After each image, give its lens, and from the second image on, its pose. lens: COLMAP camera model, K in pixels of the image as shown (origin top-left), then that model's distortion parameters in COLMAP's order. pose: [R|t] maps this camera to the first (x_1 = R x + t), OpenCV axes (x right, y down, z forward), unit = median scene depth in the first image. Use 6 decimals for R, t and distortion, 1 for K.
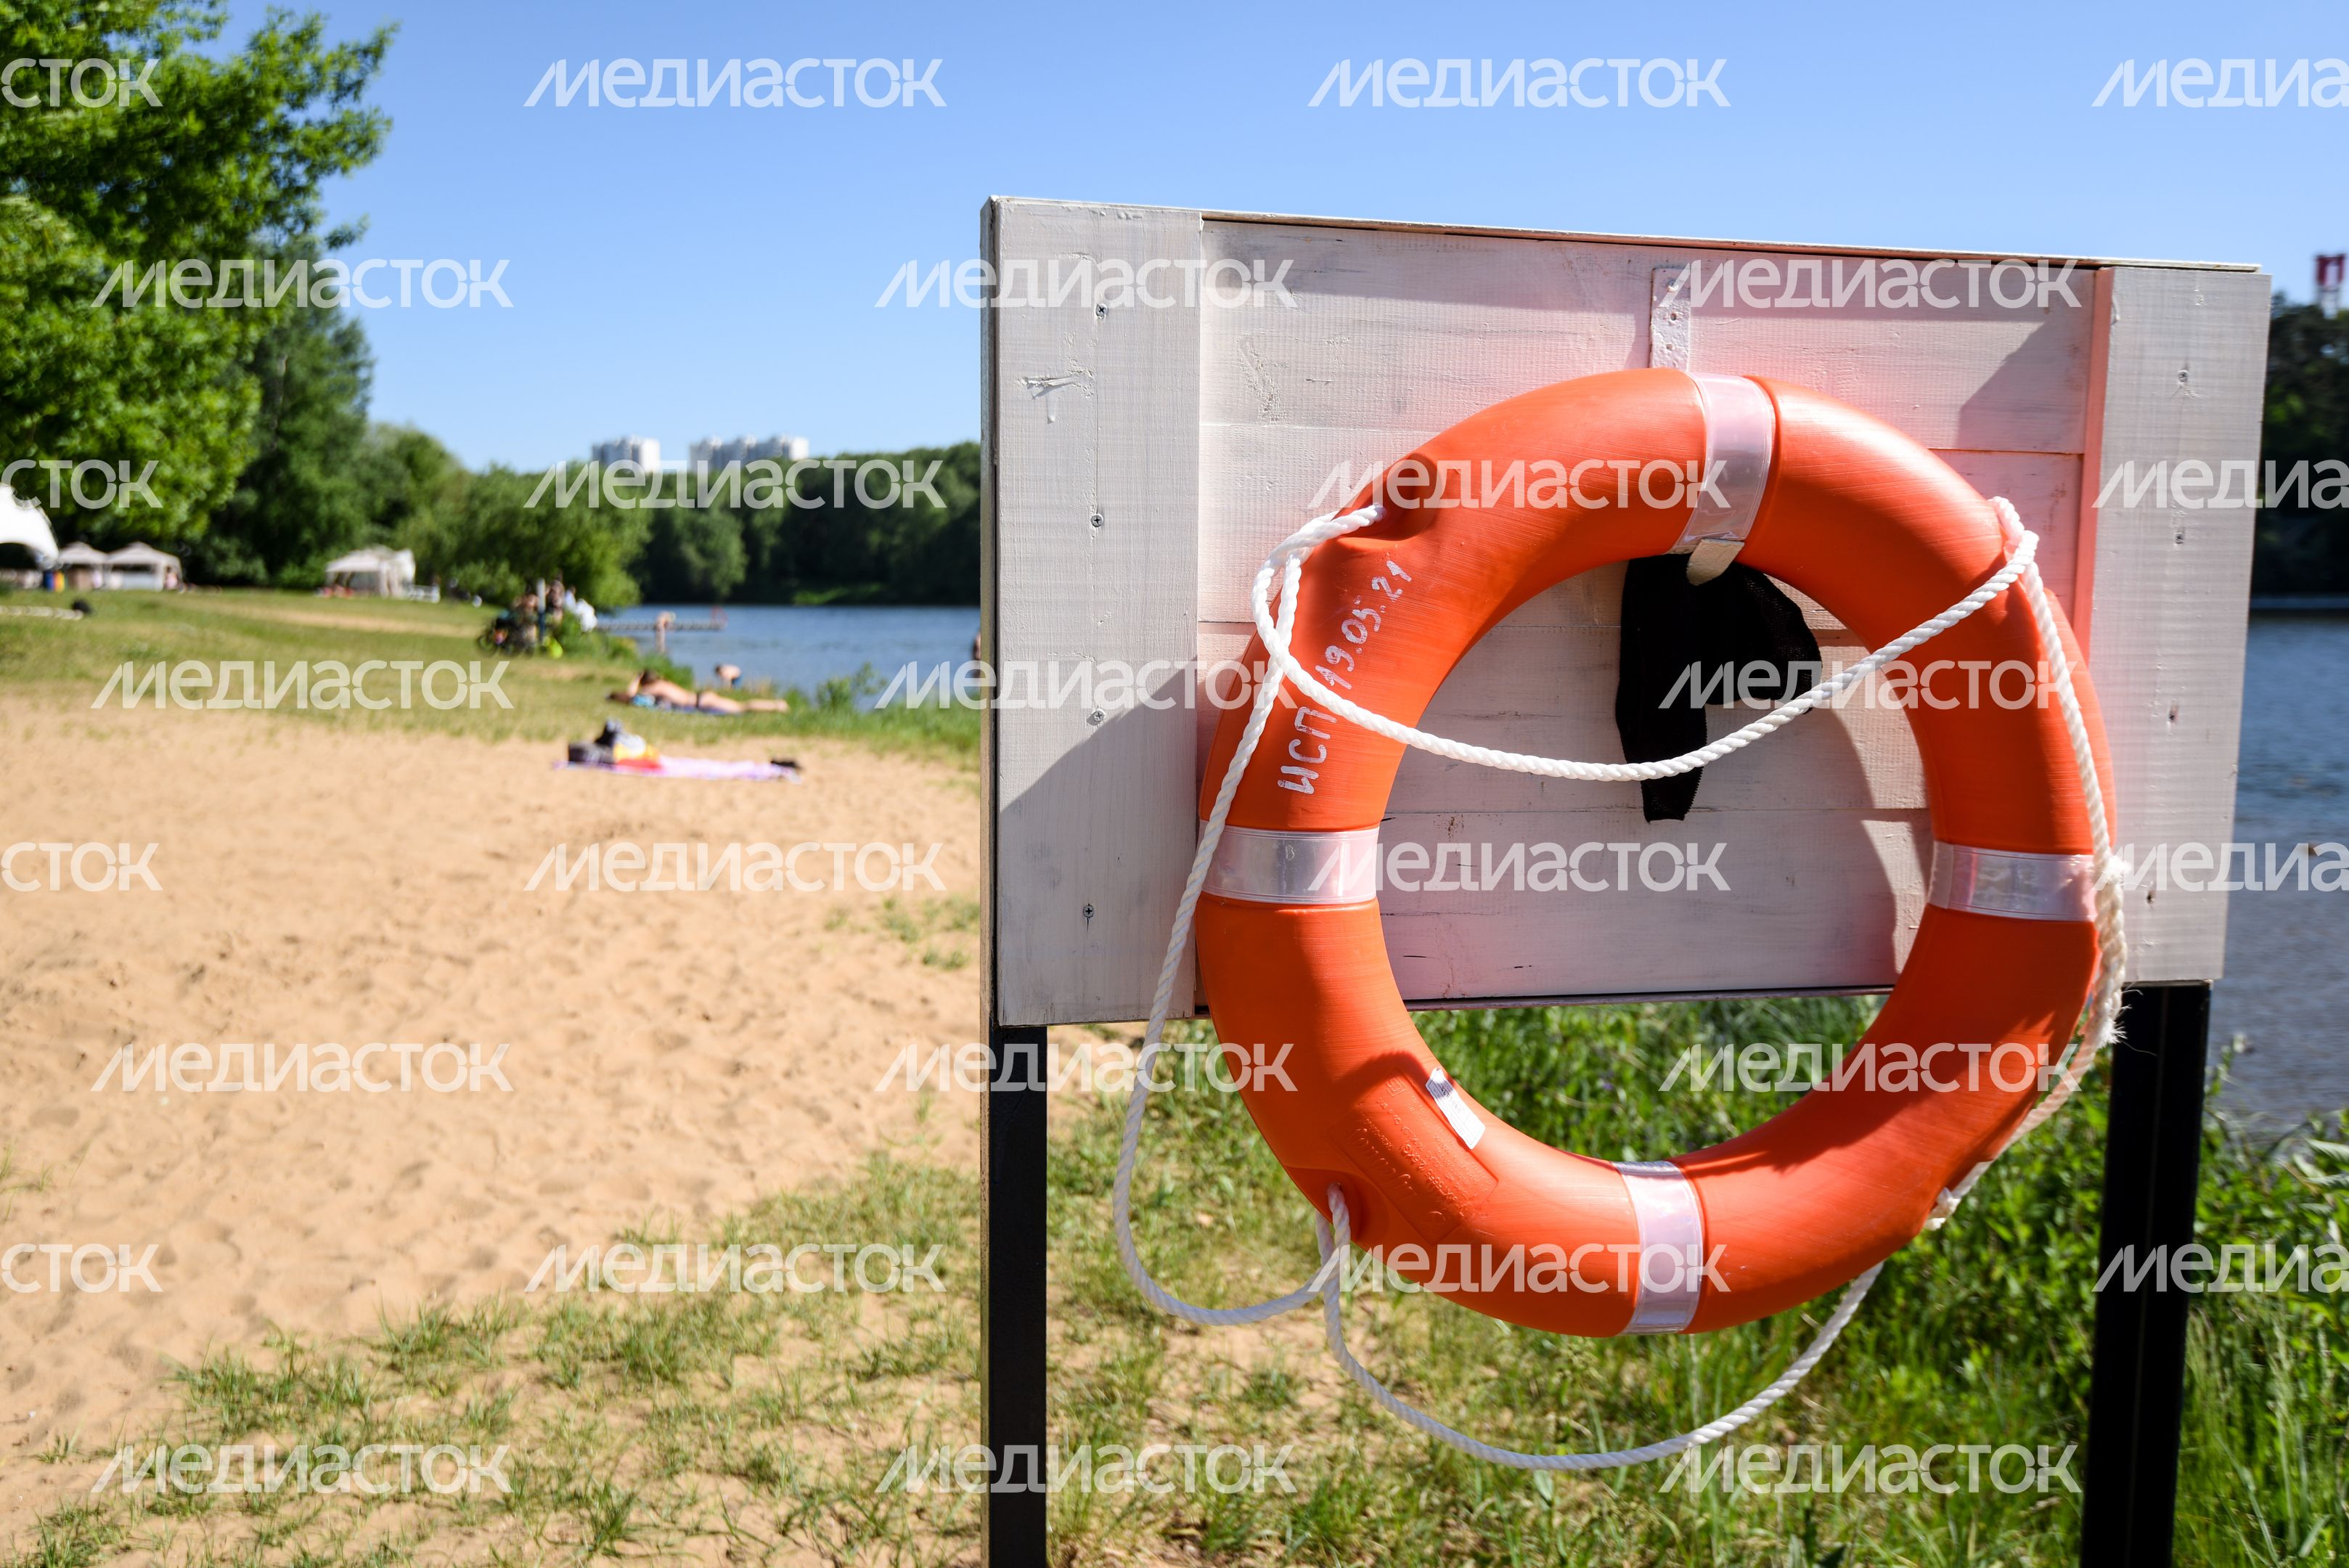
lens RADIAL K [[1799.7, 0, 1174.5], [0, 1799.7, 784.0], [0, 0, 1]] dist [0.030729, -0.013839]
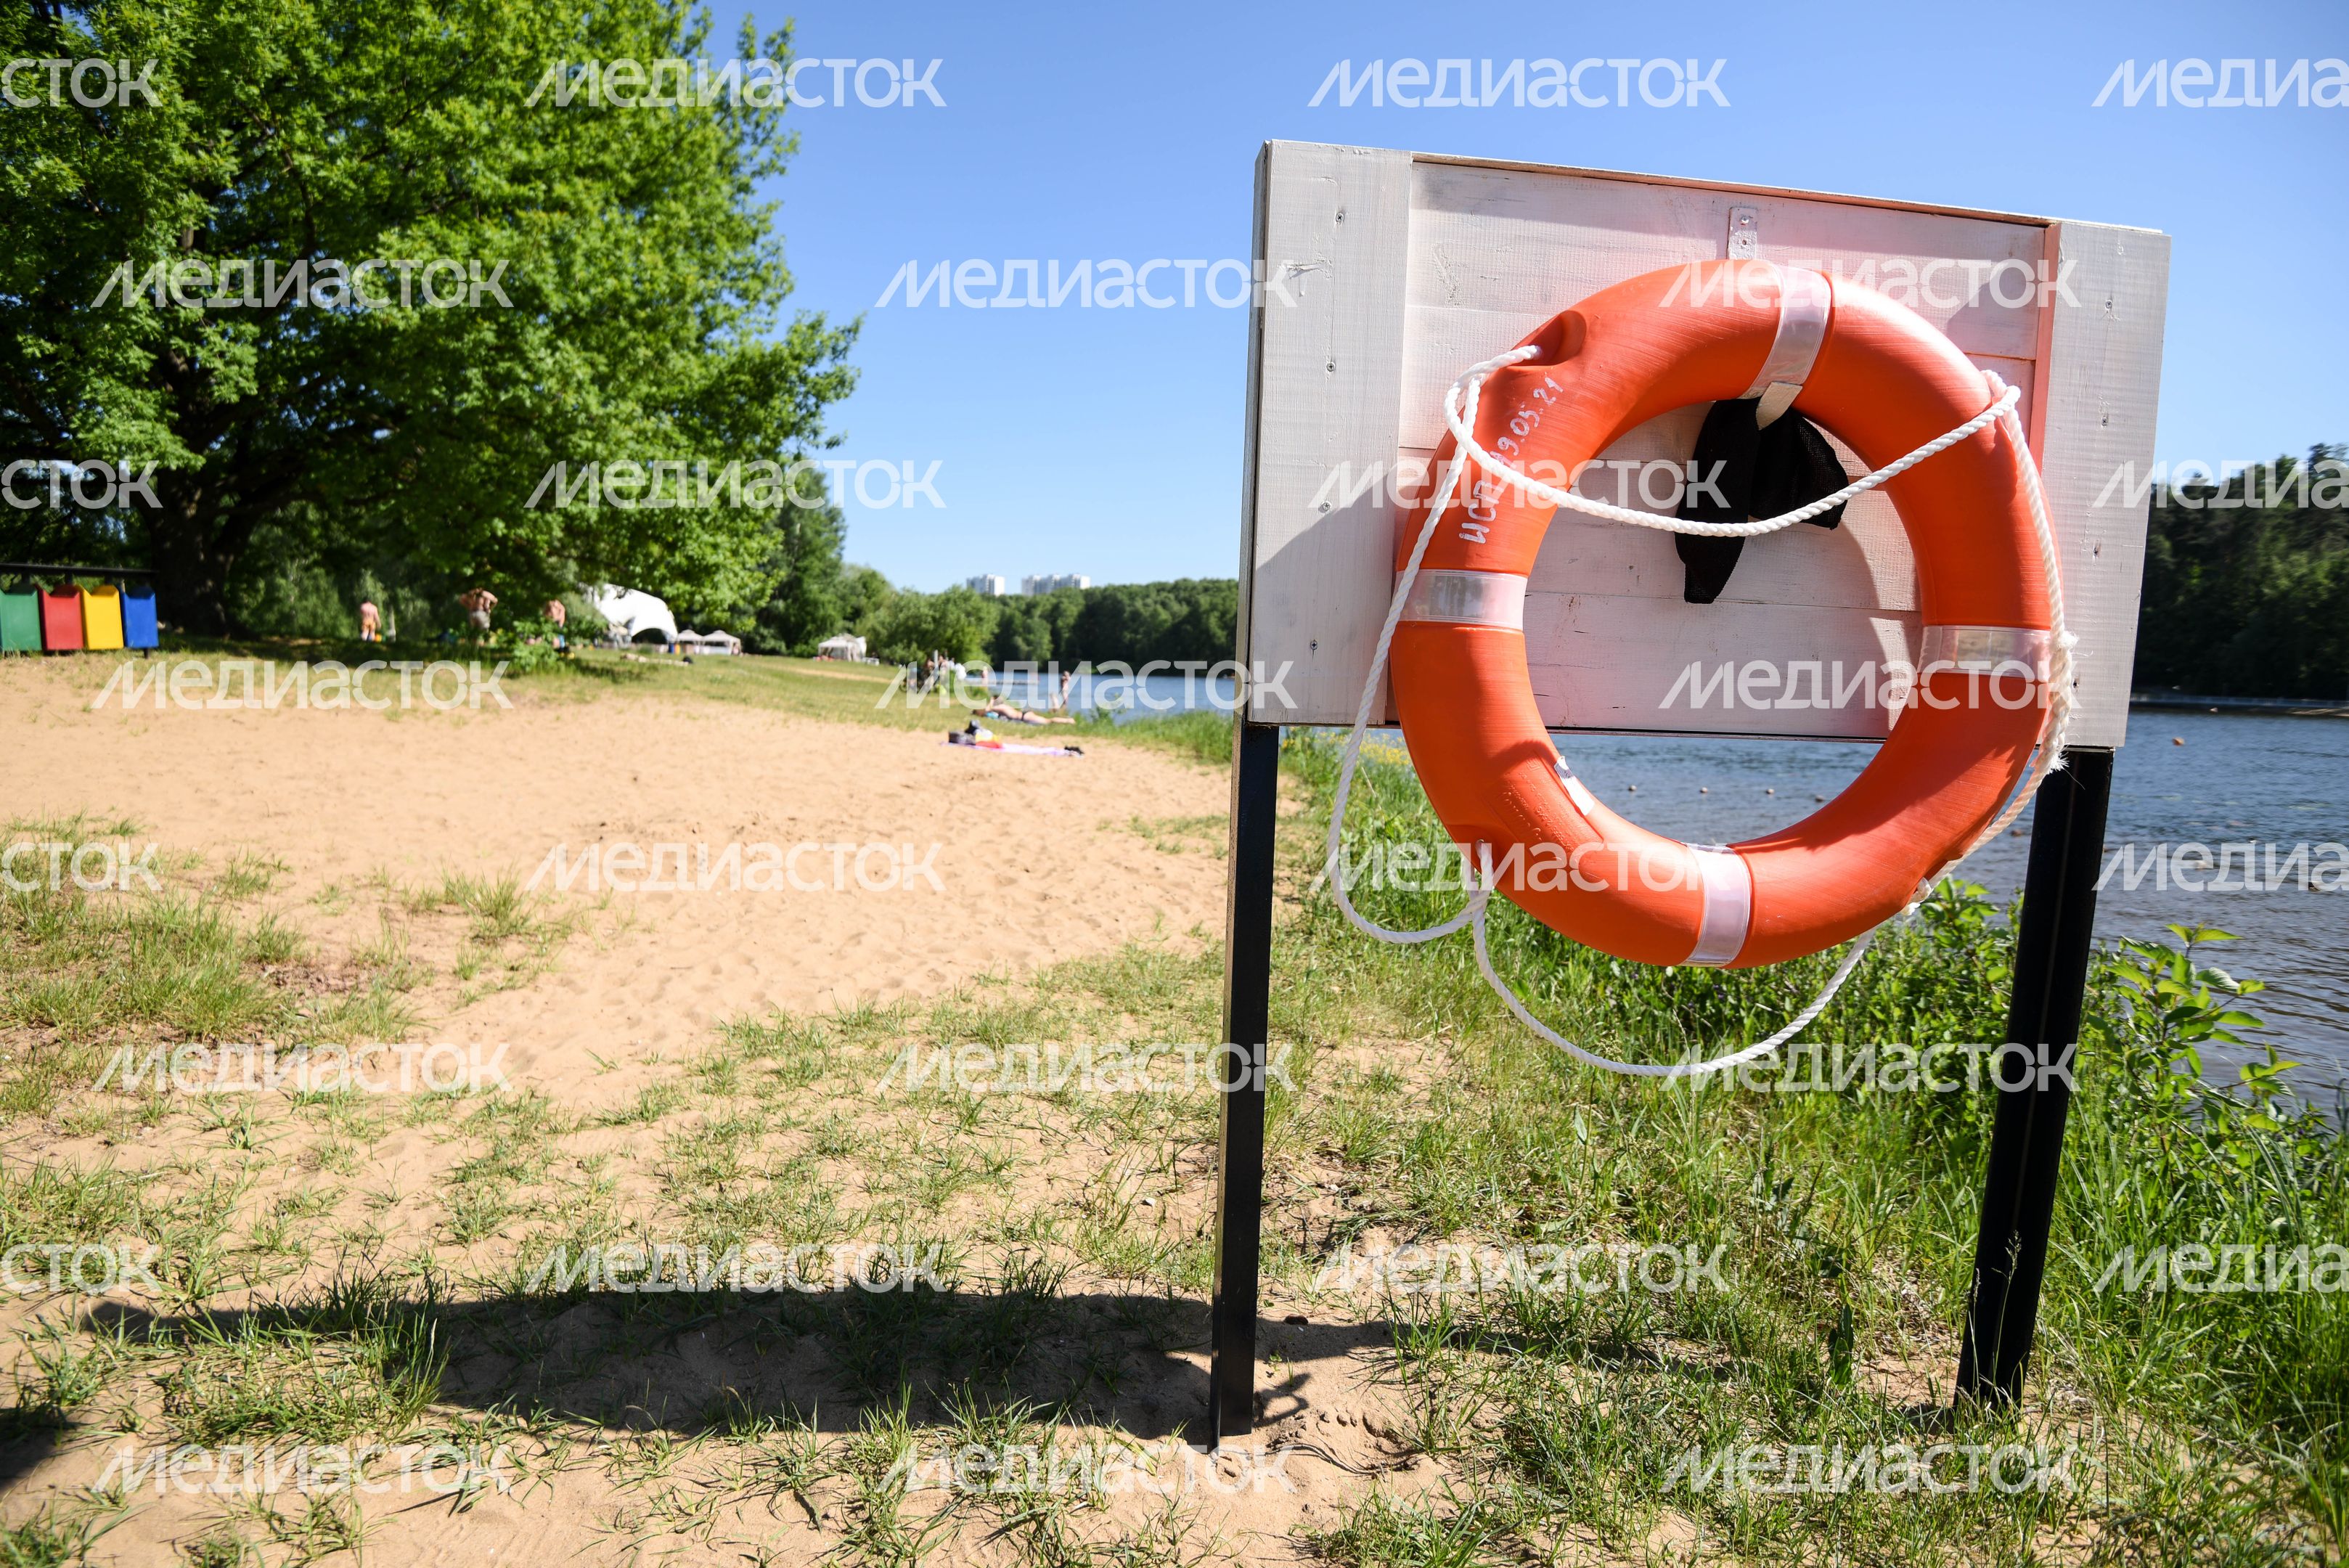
lens RADIAL K [[1084.9, 0, 1174.5], [0, 1084.9, 784.0], [0, 0, 1]] dist [-0.001173, -0.027415]
pose [[0.992577, 0.034617, -0.116591, -0.030431], [-0.034411, 0.999401, 0.003782, 0.103708], [0.116652, 0.000259, 0.993173, 0.071844]]
